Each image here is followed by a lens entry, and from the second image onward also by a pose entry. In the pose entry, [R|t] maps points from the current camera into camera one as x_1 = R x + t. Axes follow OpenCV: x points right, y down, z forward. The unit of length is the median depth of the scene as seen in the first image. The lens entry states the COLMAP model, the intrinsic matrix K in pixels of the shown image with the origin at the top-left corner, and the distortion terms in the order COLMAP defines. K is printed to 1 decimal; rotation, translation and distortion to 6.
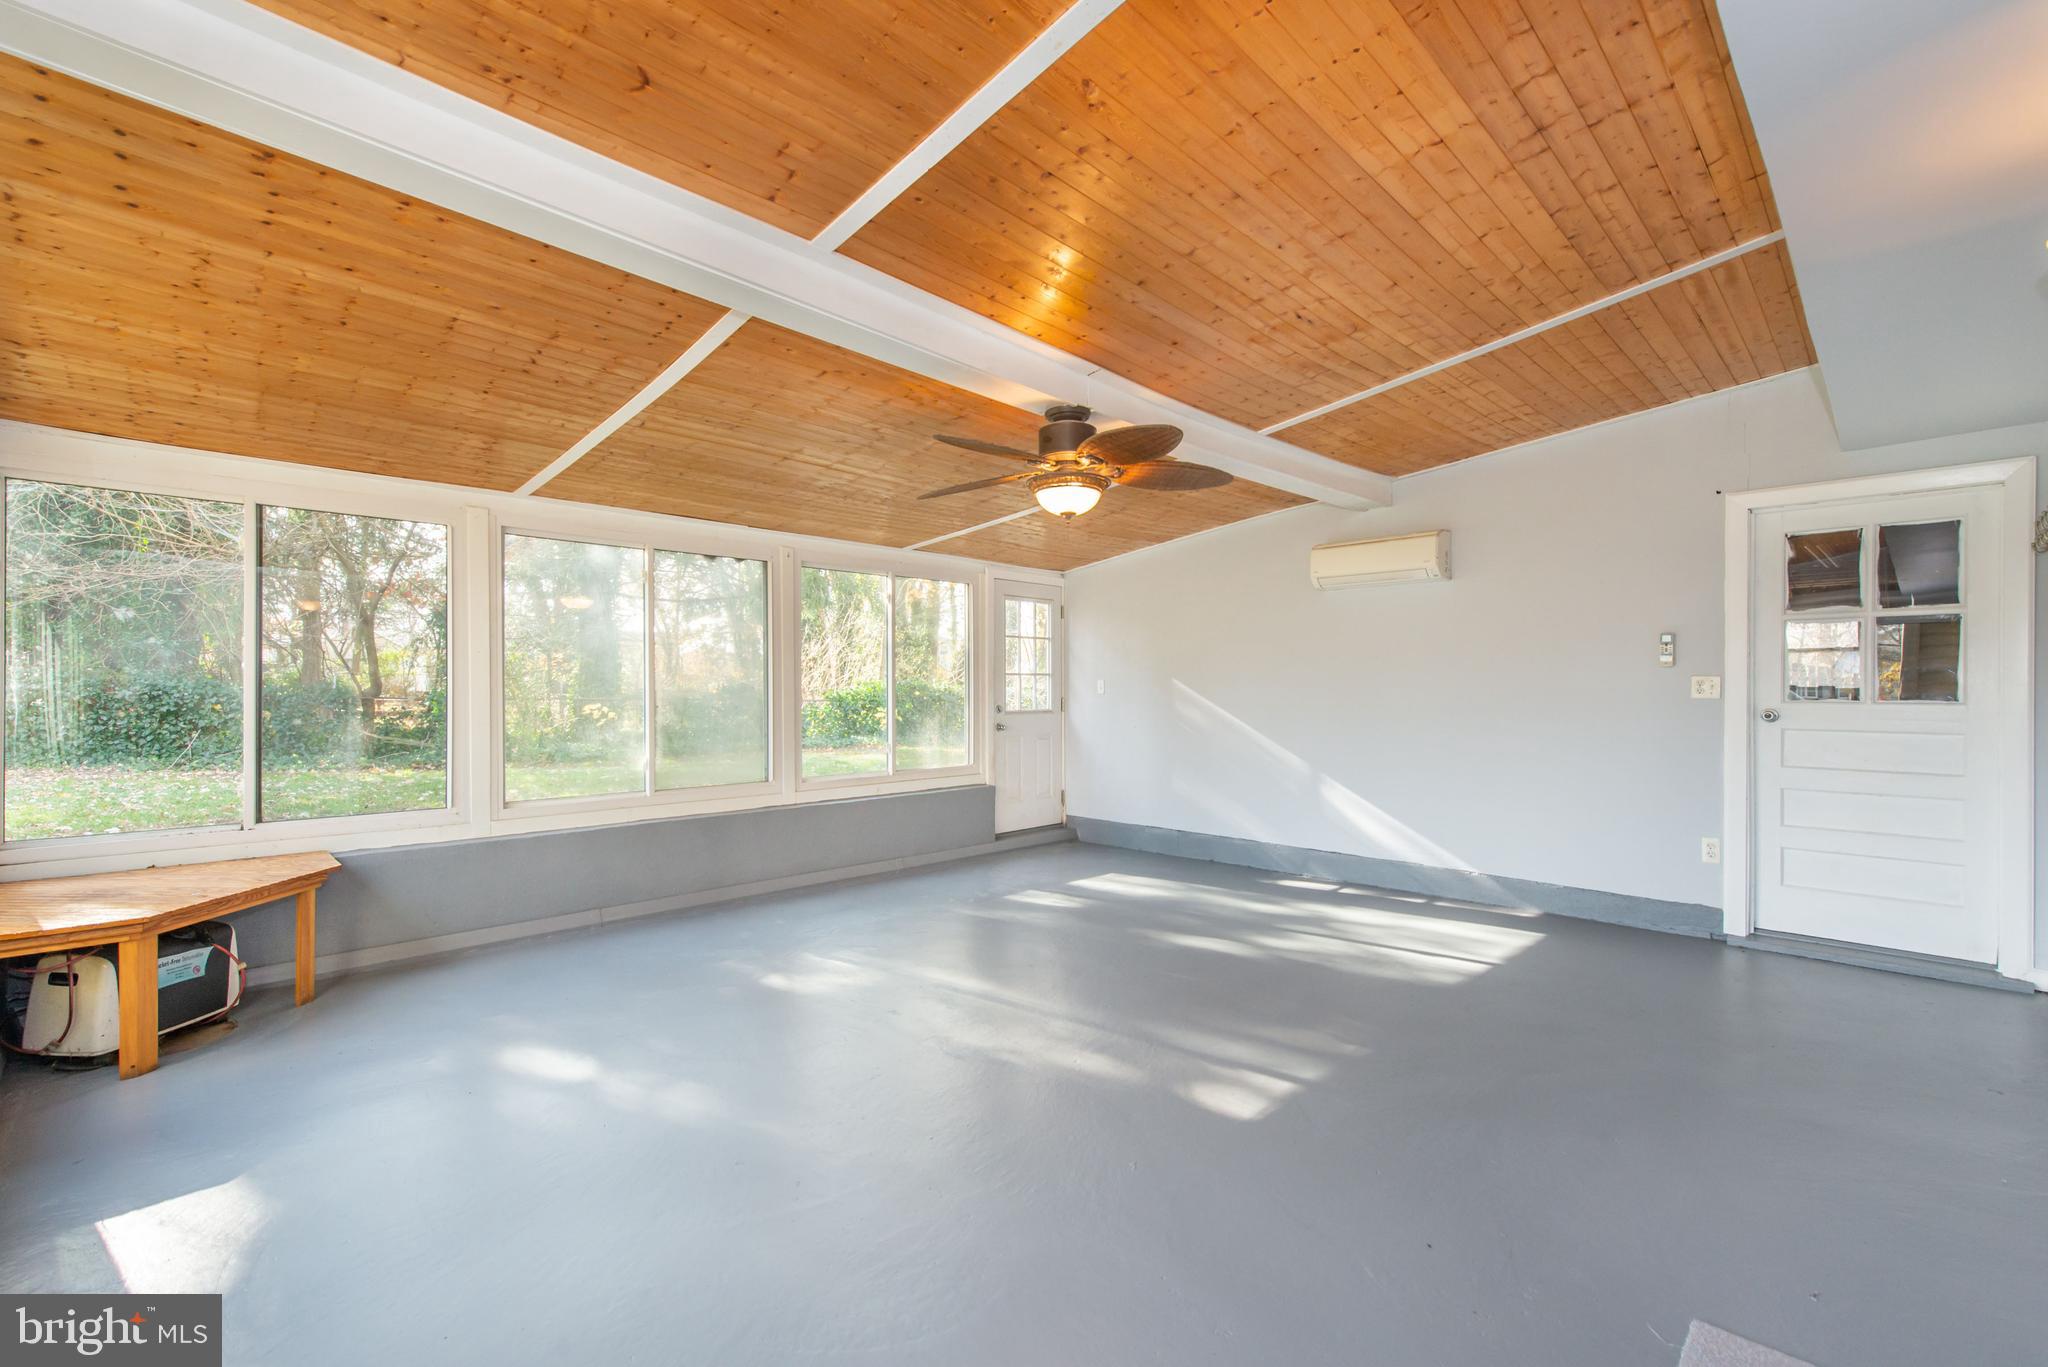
lens RADIAL K [[904.7, 0, 1033.5], [0, 904.7, 669.8], [0, 0, 1]] dist [0.000215, -0.000182]
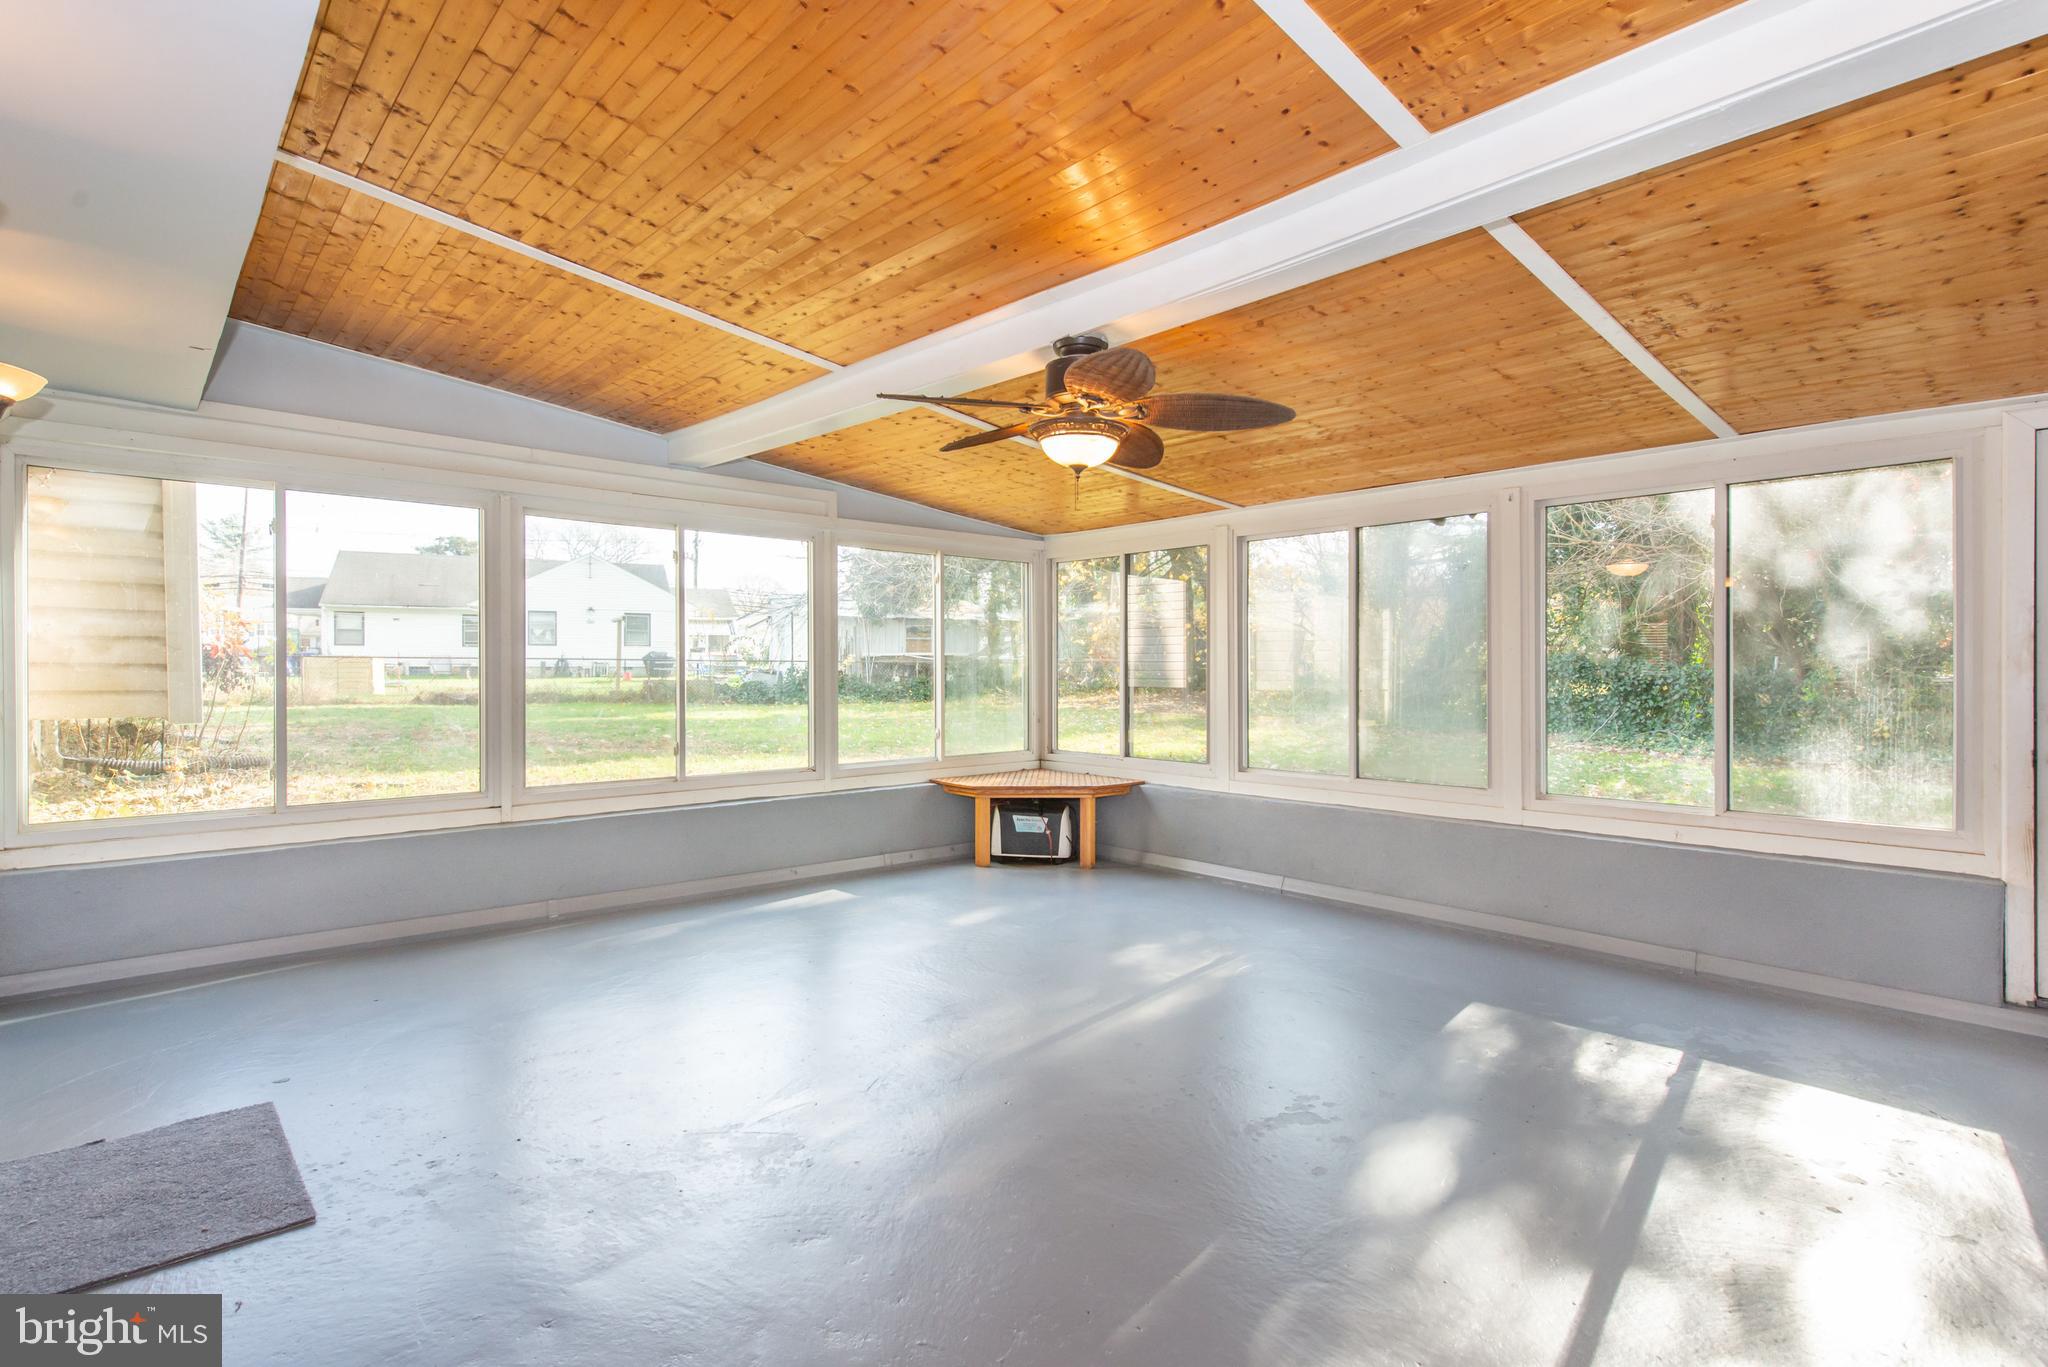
lens RADIAL K [[1026.8, 0, 1061.0], [0, 1026.8, 686.6], [0, 0, 1]] dist [0.003890, 0.000193]
pose [[-0.044186, 0.000187, -0.999023, 0.763302], [0.002986, 0.999996, 0.000055, 0.043103], [0.999019, -0.002981, -0.044186, 0.751669]]
